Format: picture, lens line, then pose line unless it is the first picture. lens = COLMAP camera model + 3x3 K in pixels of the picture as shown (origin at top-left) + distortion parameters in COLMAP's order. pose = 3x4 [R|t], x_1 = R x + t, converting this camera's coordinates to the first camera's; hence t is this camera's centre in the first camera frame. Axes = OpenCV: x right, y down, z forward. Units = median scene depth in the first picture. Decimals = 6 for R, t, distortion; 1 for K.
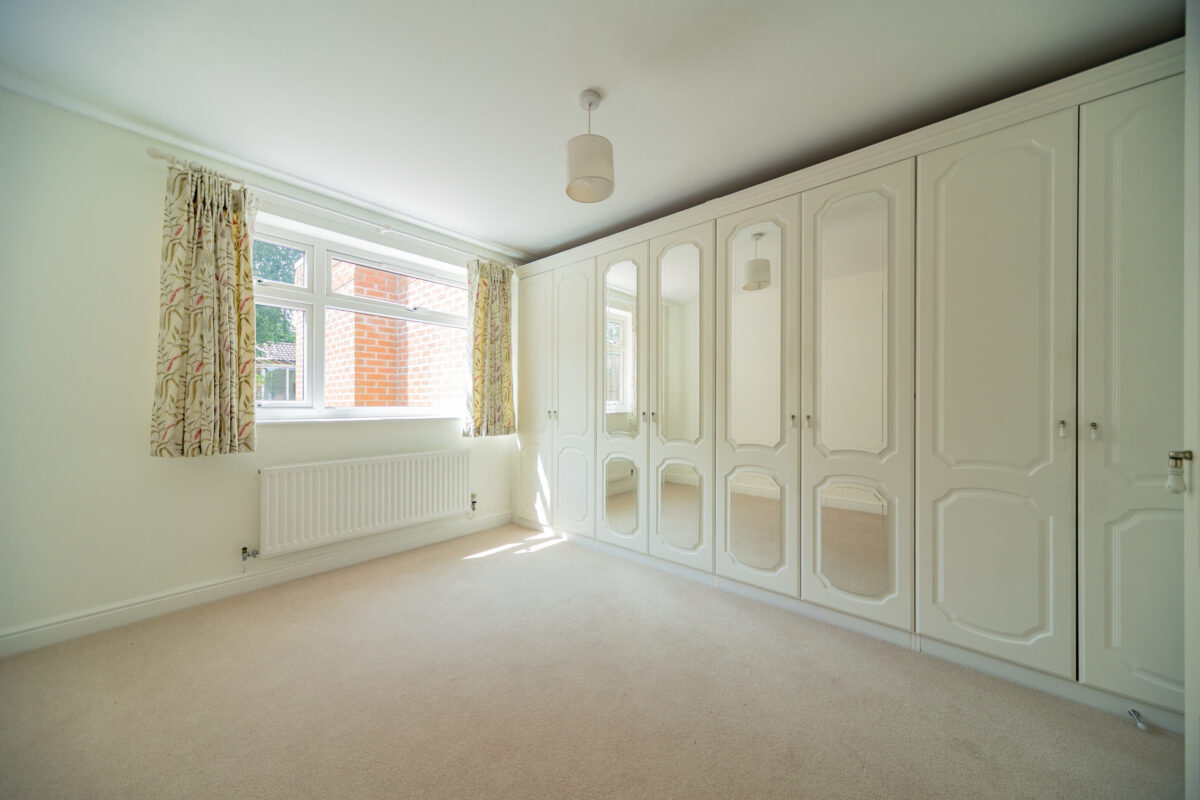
lens RADIAL K [[397.0, 0, 604.9], [0, 397.0, 410.0], [0, 0, 1]] dist [-0.000960, 0.000007]
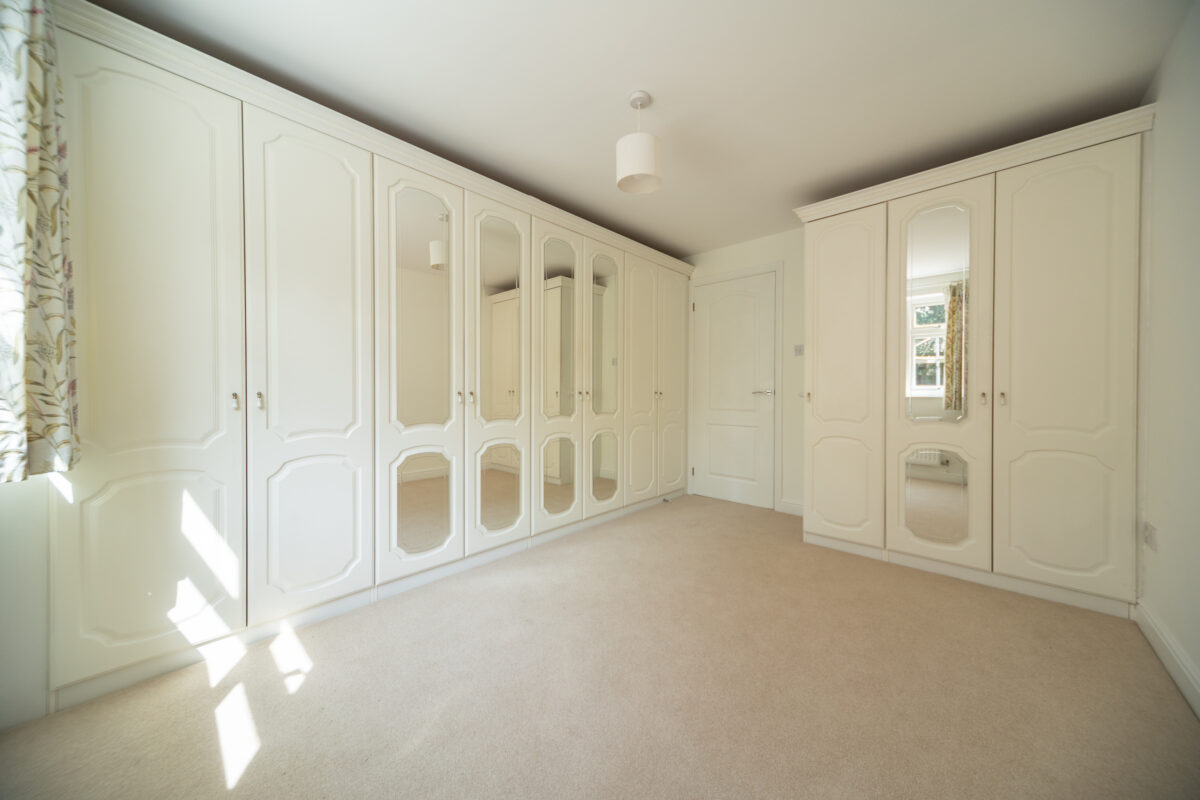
lens RADIAL K [[420.6, 0, 607.6], [0, 420.6, 391.9], [0, 0, 1]] dist [0.009066, 0.000102]
pose [[0.022718, -0.017398, 0.999591, -0.645595], [-0.004675, 0.999836, 0.017508, -0.009234], [-0.999731, -0.005071, 0.022633, 0.548115]]
